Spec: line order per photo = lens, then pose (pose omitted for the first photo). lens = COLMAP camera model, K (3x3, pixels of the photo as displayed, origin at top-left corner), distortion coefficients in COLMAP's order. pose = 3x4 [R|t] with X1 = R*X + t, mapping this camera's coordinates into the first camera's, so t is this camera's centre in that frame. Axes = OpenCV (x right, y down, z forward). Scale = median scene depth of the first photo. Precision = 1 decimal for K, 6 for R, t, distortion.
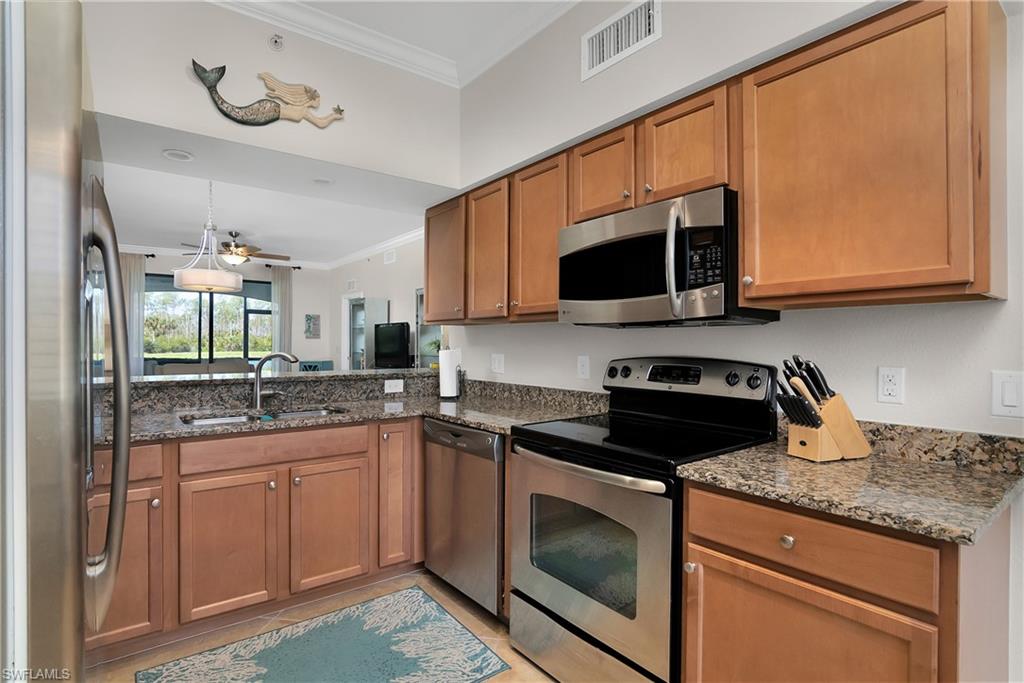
lens RADIAL K [[498.8, 0, 512.0], [0, 498.8, 341.5], [0, 0, 1]] dist [-0.022458, 0.000303]
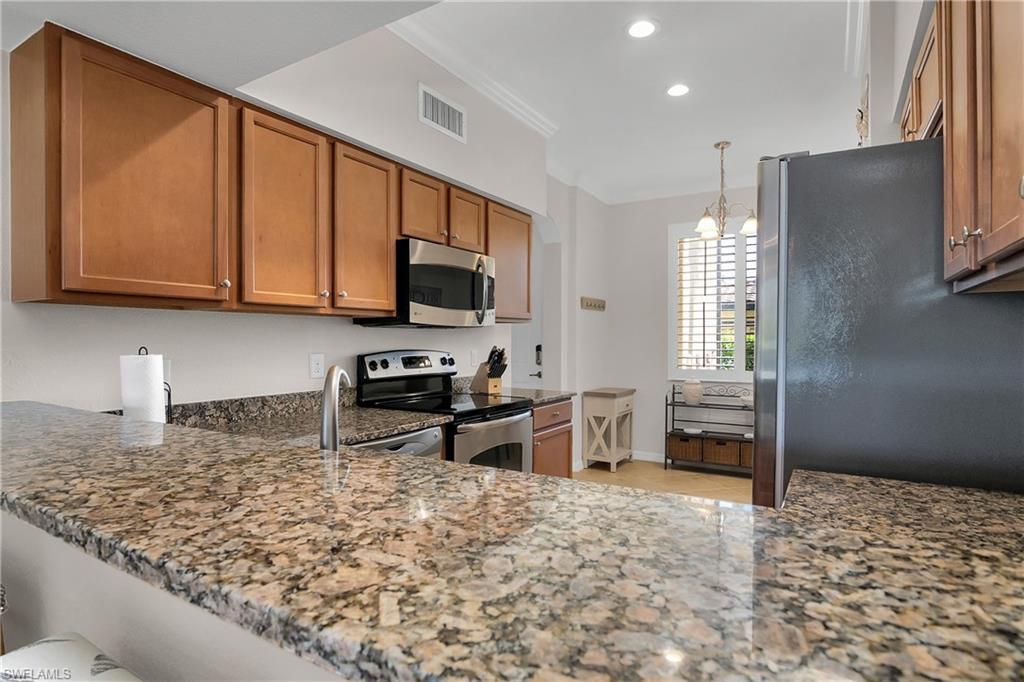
lens RADIAL K [[535.7, 0, 512.0], [0, 535.7, 341.0], [0, 0, 1]] dist [-0.001715, 0.000000]
pose [[-0.349883, -0.008833, 0.936752, -0.950790], [-0.009116, 0.999940, 0.006024, -0.004263], [-0.936749, -0.006431, -0.349943, 1.028222]]
